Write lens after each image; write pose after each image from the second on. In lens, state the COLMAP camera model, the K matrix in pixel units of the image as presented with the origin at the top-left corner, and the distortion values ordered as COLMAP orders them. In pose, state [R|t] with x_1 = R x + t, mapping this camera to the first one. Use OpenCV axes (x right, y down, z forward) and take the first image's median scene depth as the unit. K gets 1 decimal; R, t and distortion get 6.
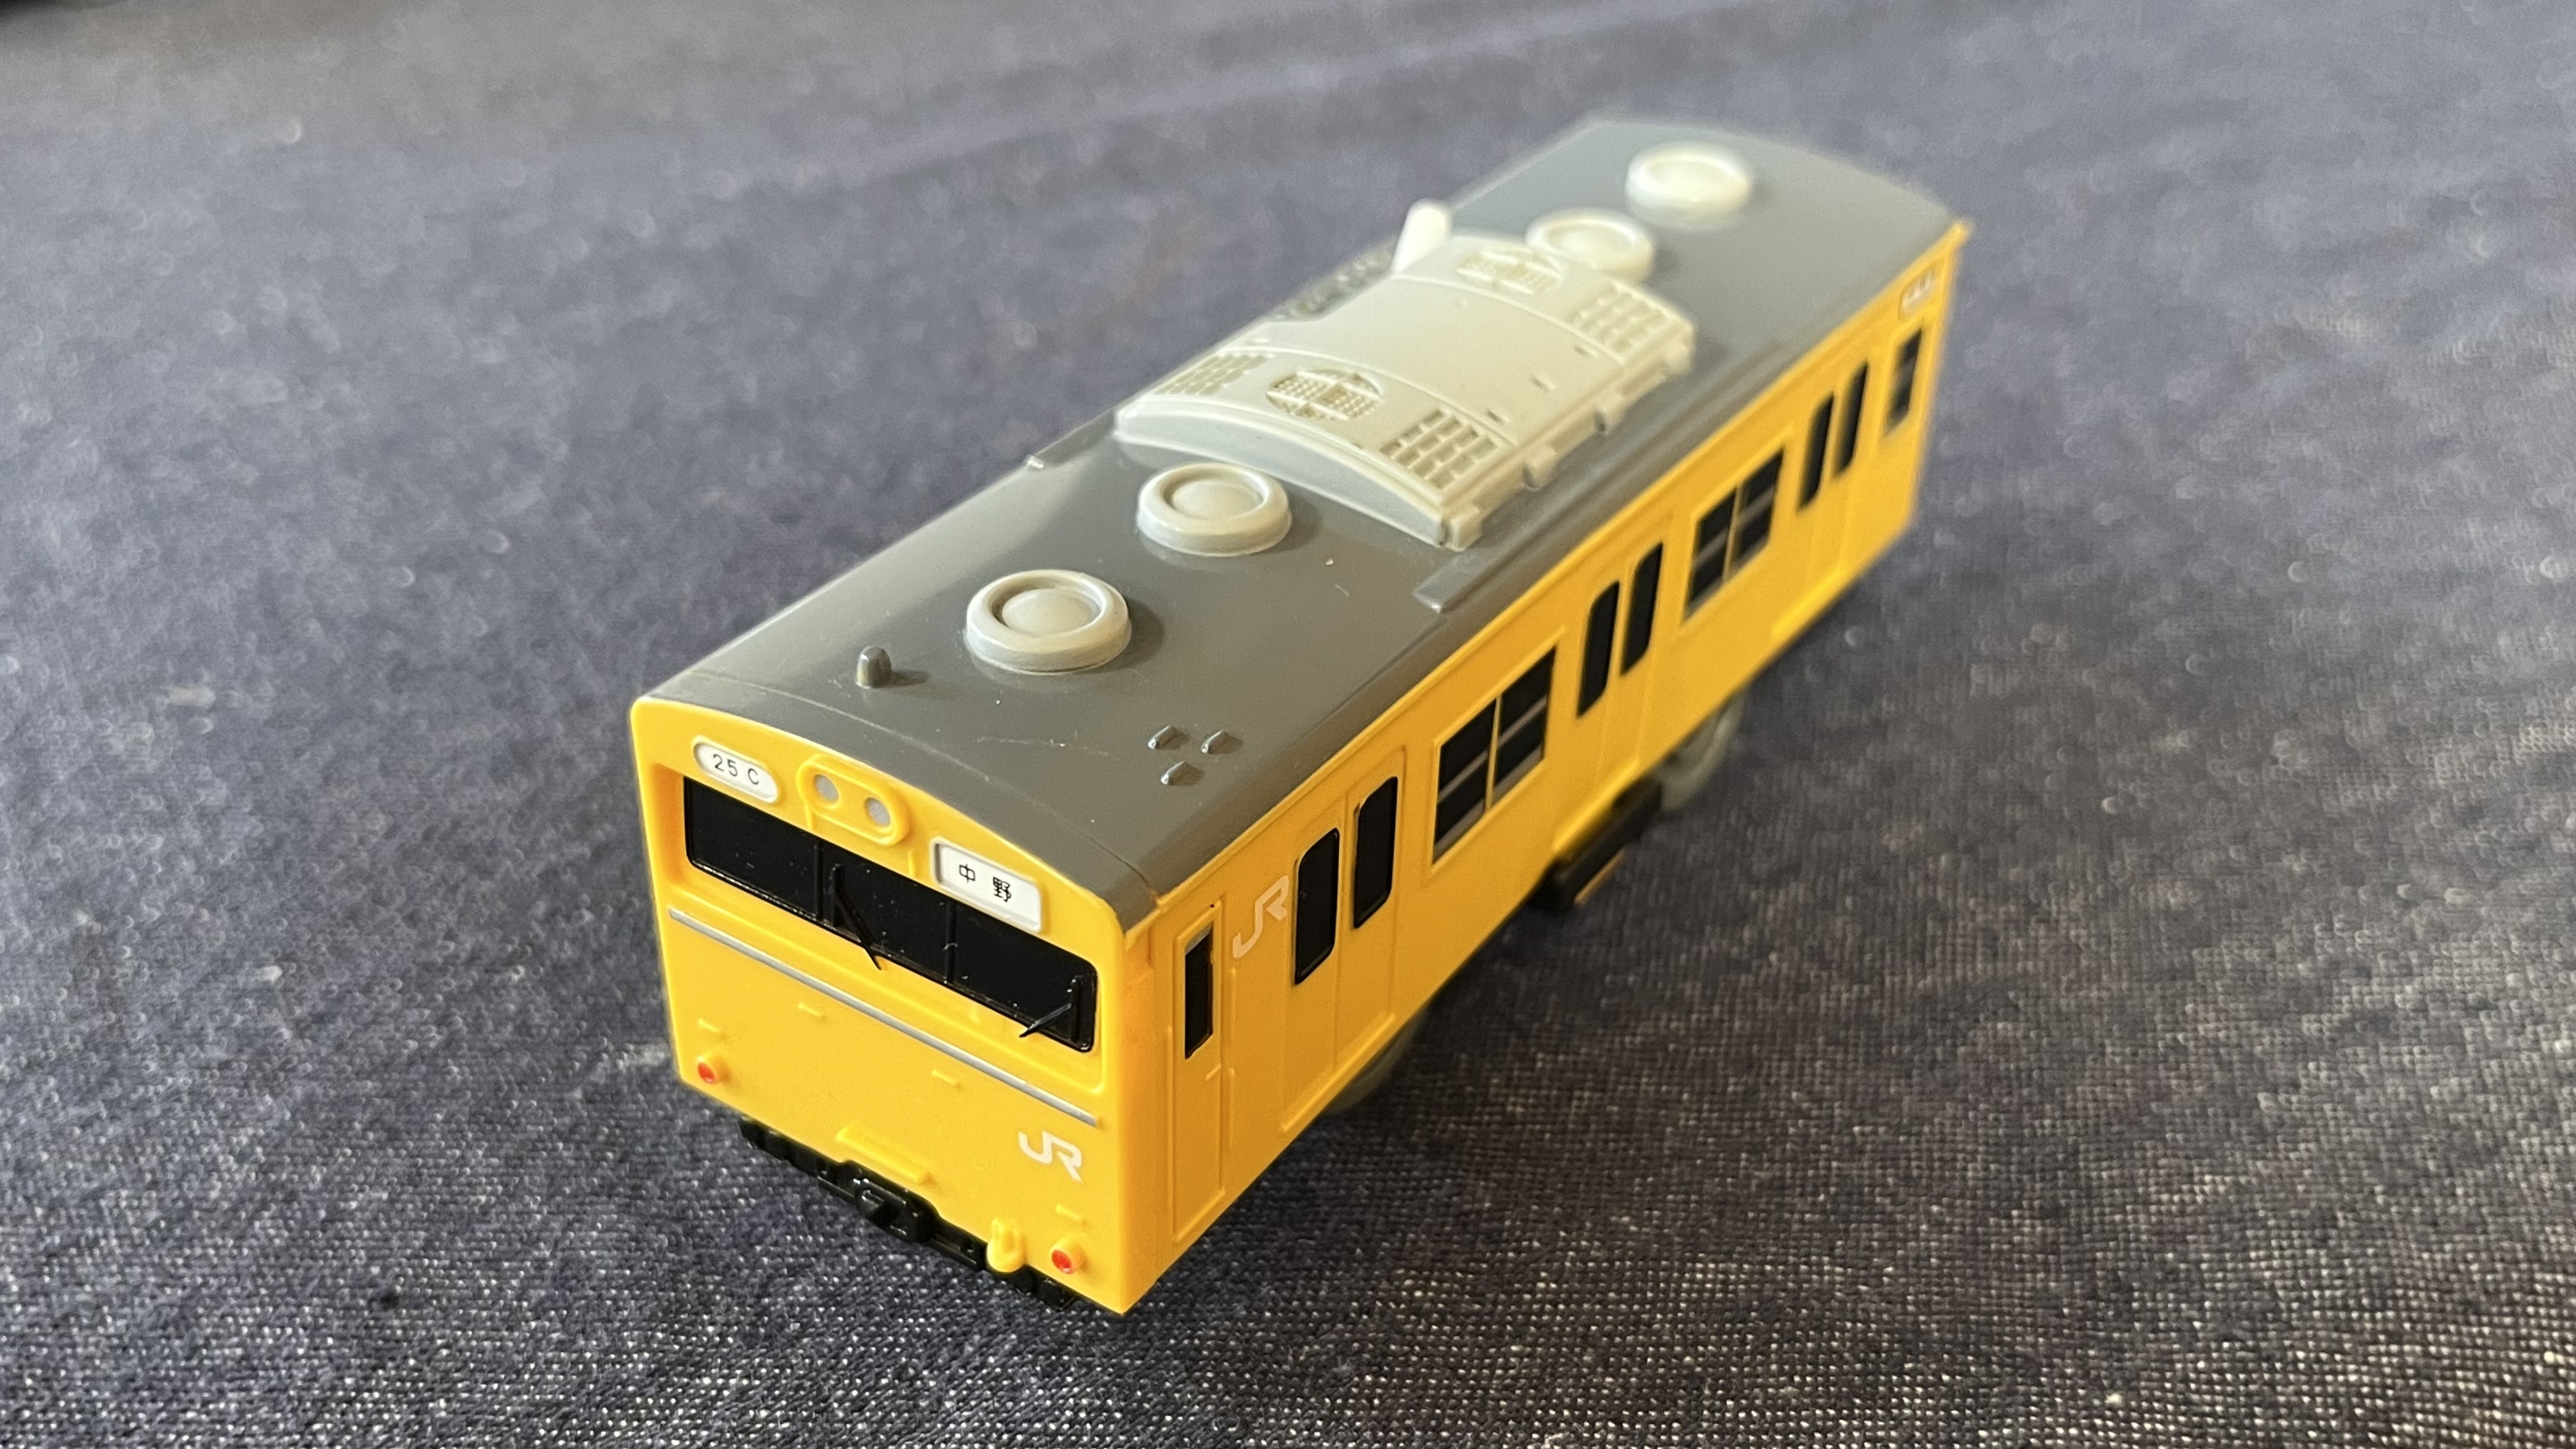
lens RADIAL K [[2434.1, 0, 1292.4], [0, 2434.1, 729.1], [0, 0, 1]] dist [0.034263, 0.000000]
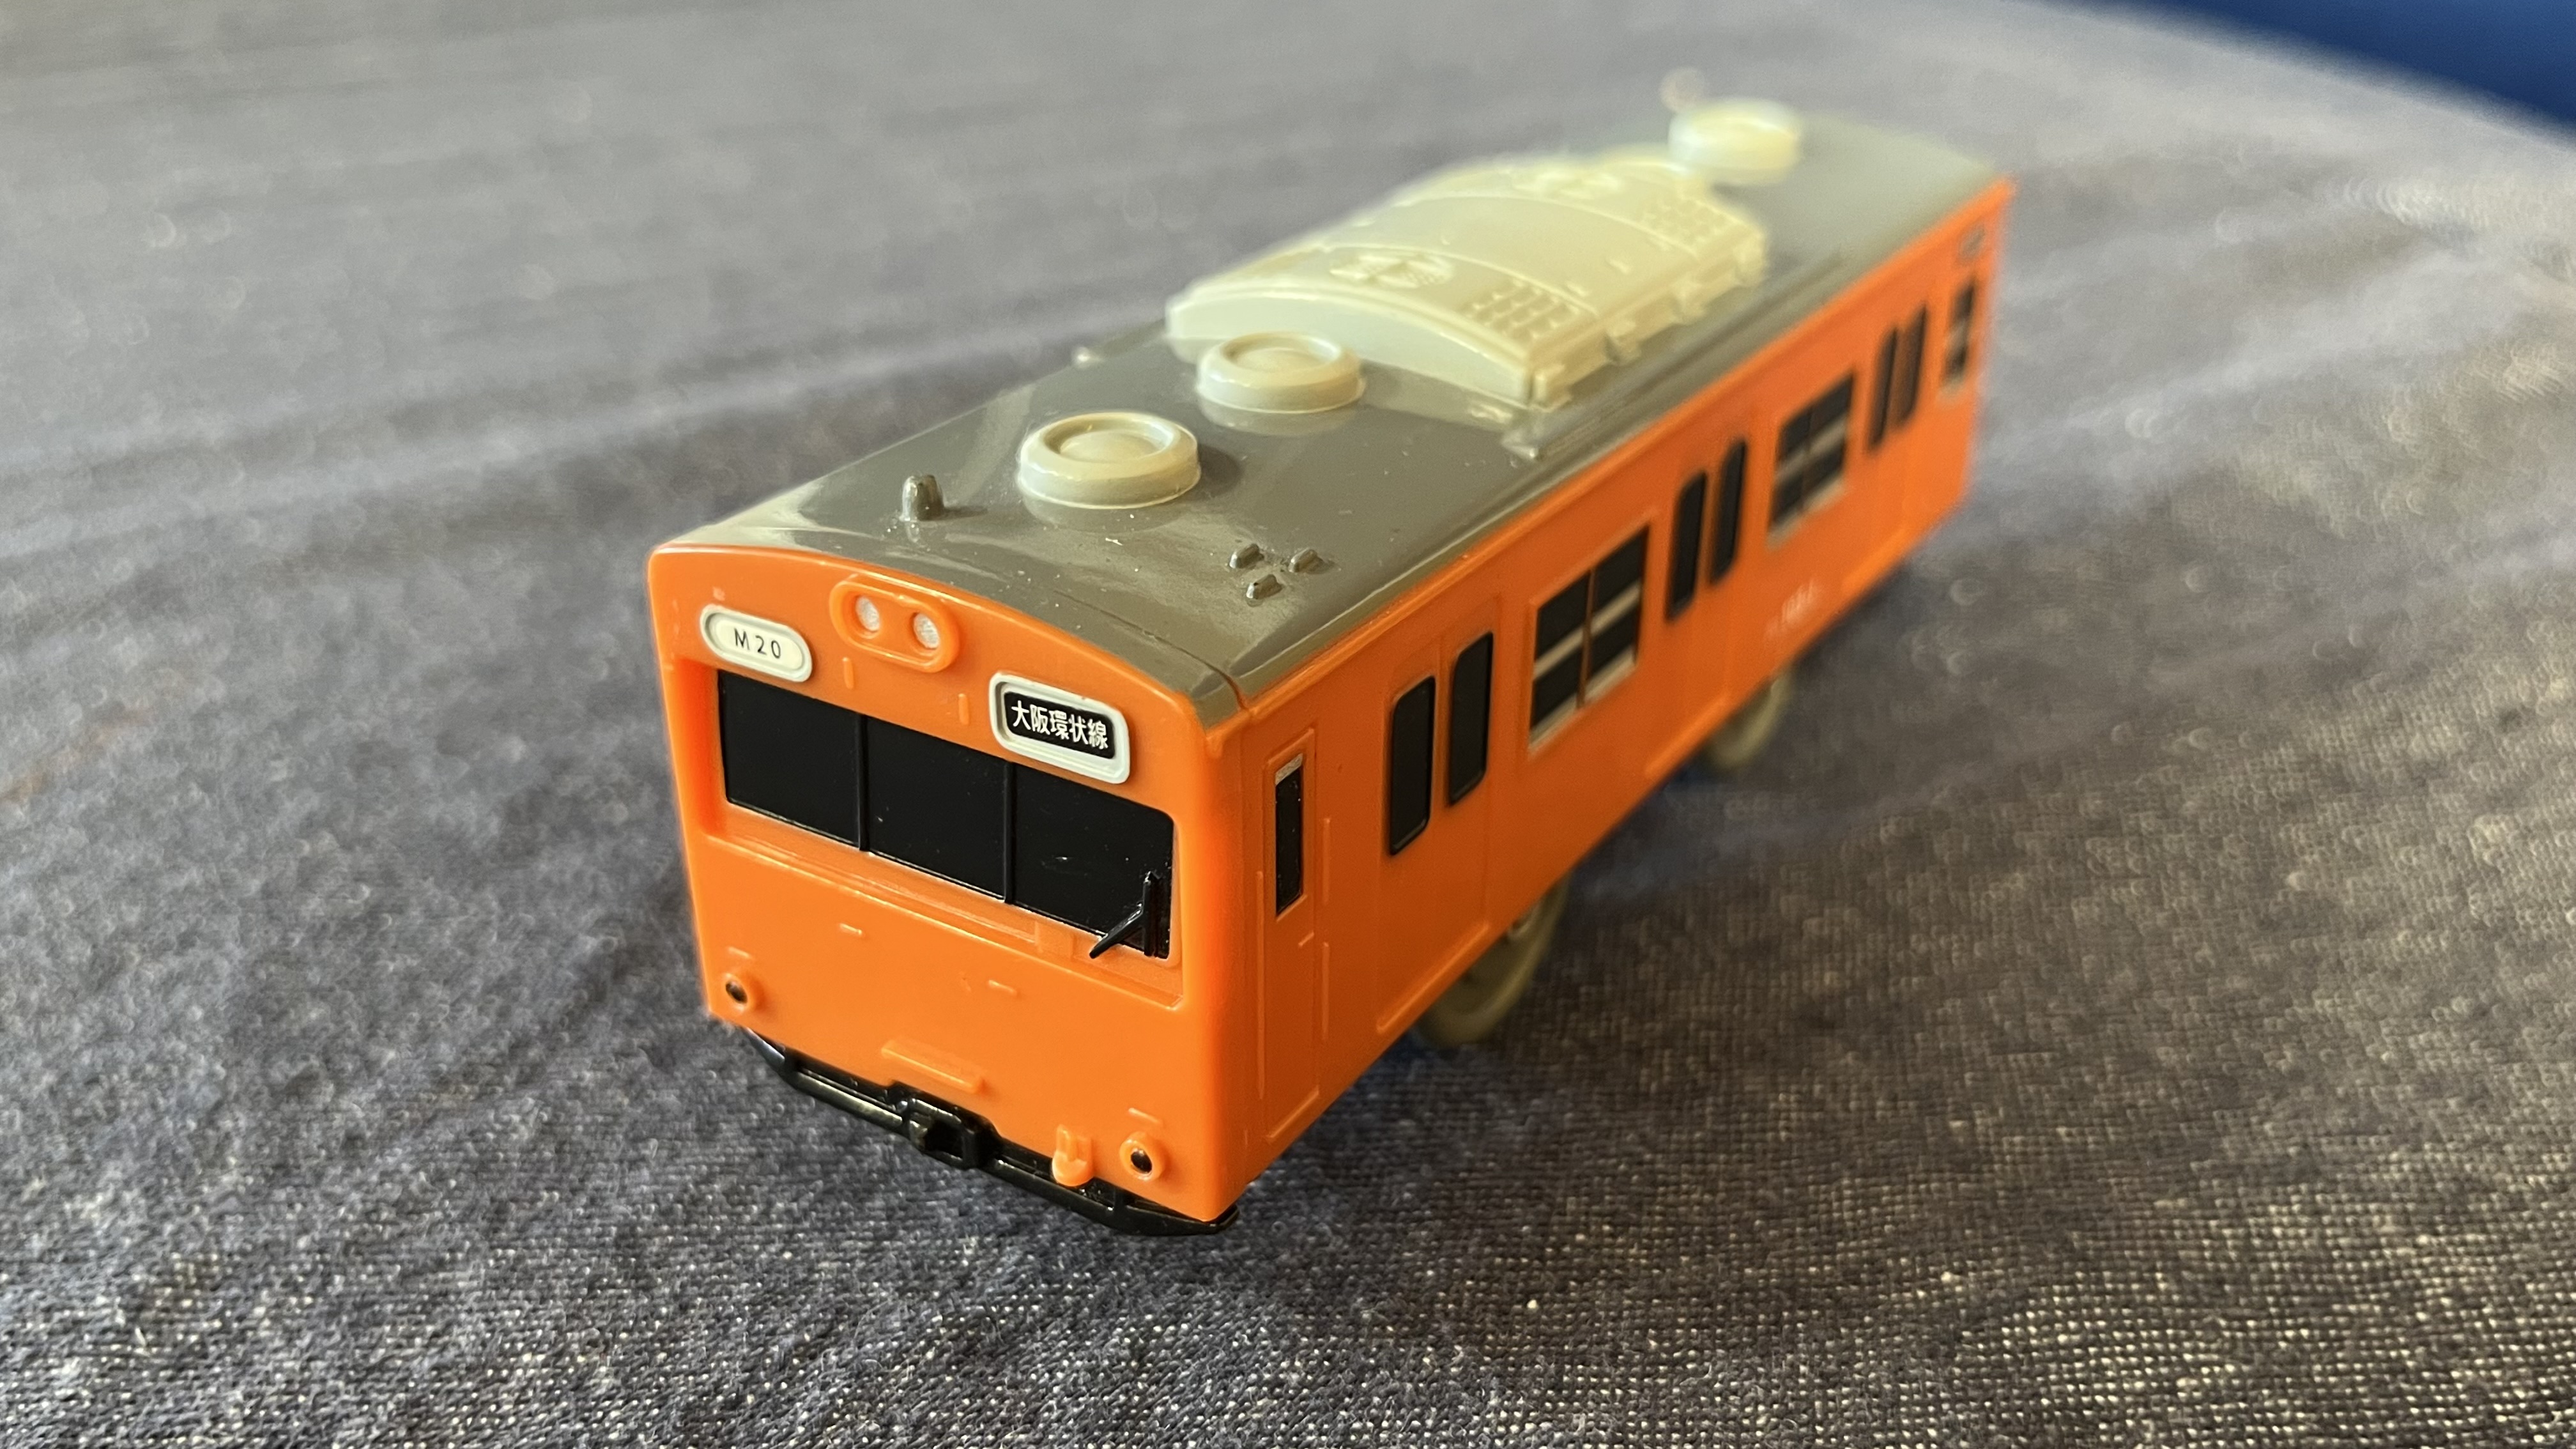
lens RADIAL K [[2222.5, 0, 1290.9], [0, 2222.5, 712.8], [0, 0, 1]] dist [0.009213, -0.022916]
pose [[0.999503, -0.031341, 0.003267, -0.033806], [0.031506, 0.992055, -0.121794, 0.139792], [0.000576, 0.121836, 0.992550, 0.169894]]
